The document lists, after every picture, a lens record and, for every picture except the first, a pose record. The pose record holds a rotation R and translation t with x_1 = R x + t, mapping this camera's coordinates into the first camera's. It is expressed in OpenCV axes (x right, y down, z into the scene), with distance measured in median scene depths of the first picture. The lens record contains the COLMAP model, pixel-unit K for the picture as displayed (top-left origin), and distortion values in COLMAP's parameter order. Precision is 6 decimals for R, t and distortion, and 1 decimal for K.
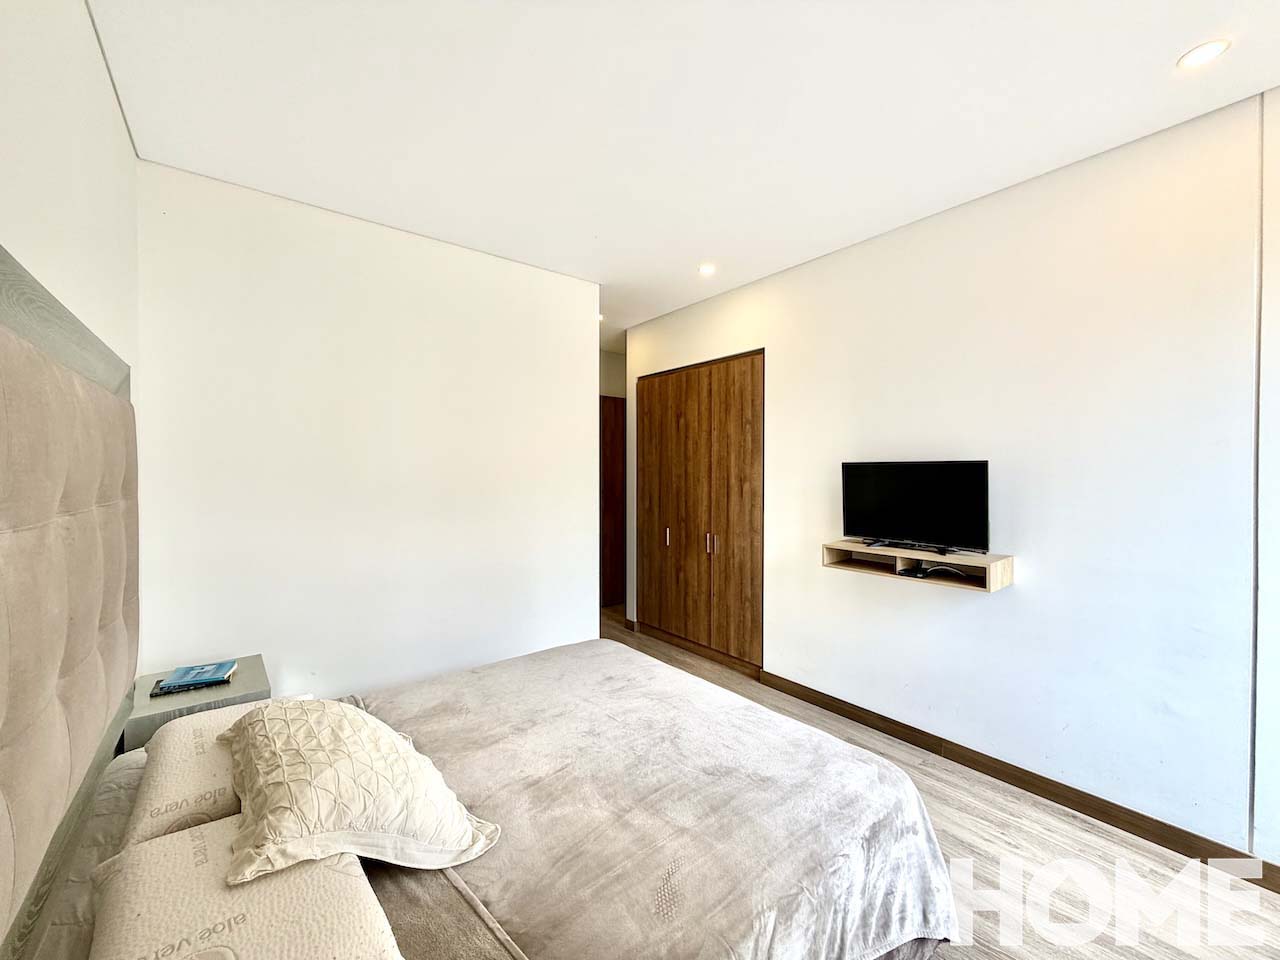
lens RADIAL K [[503.8, 0, 636.7], [0, 503.8, 477.0], [0, 0, 1]] dist [-0.007869, -0.000250]
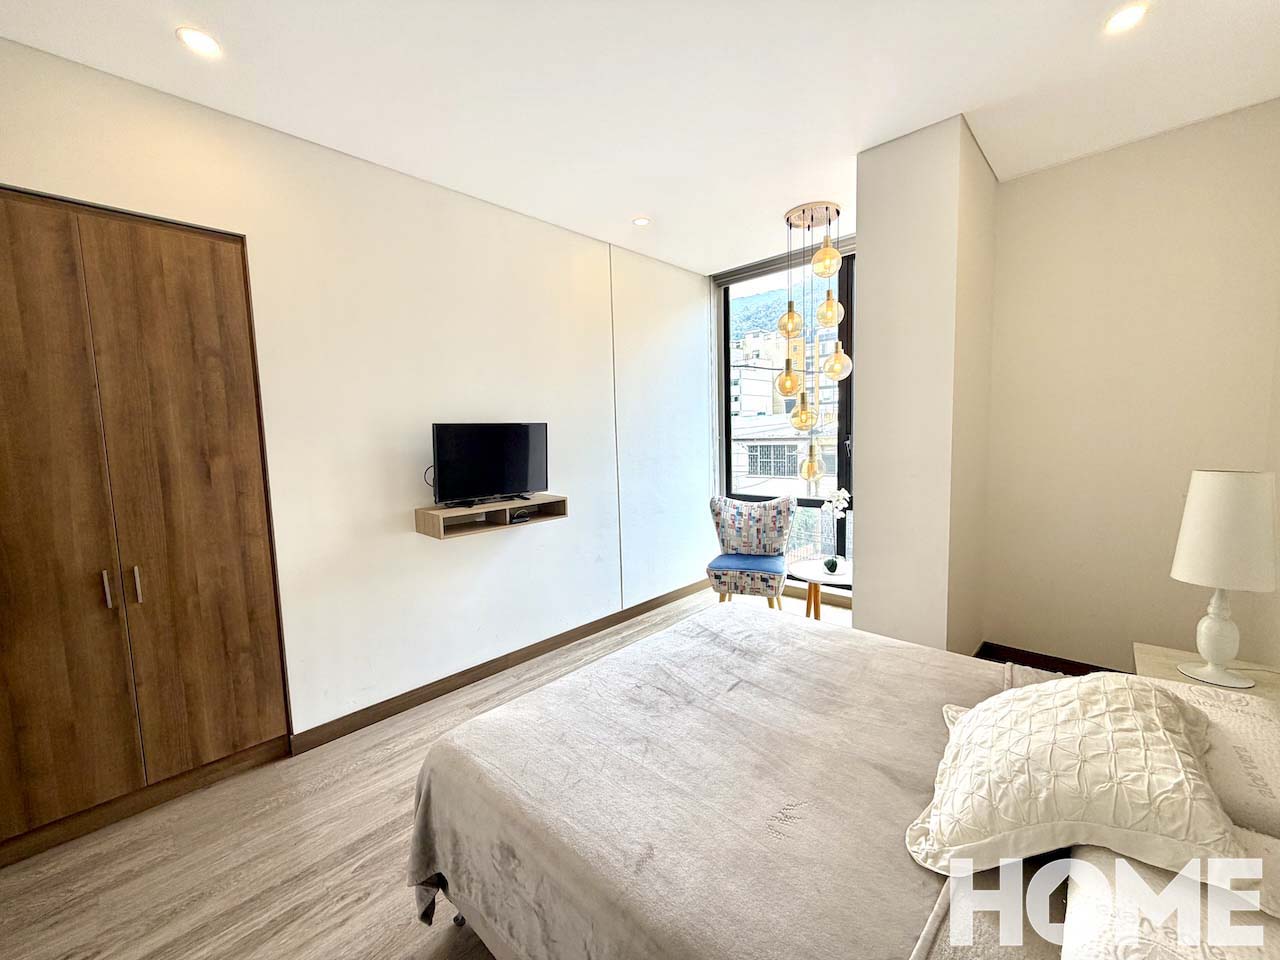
lens RADIAL K [[503.8, 0, 637.4], [0, 503.8, 479.5], [0, 0, 1]] dist [-0.007869, -0.000250]
pose [[-0.145413, -0.086689, 0.985566, -0.426145], [0.038517, 0.994903, 0.093194, 0.001371], [-0.988621, 0.051513, -0.141333, 0.602562]]
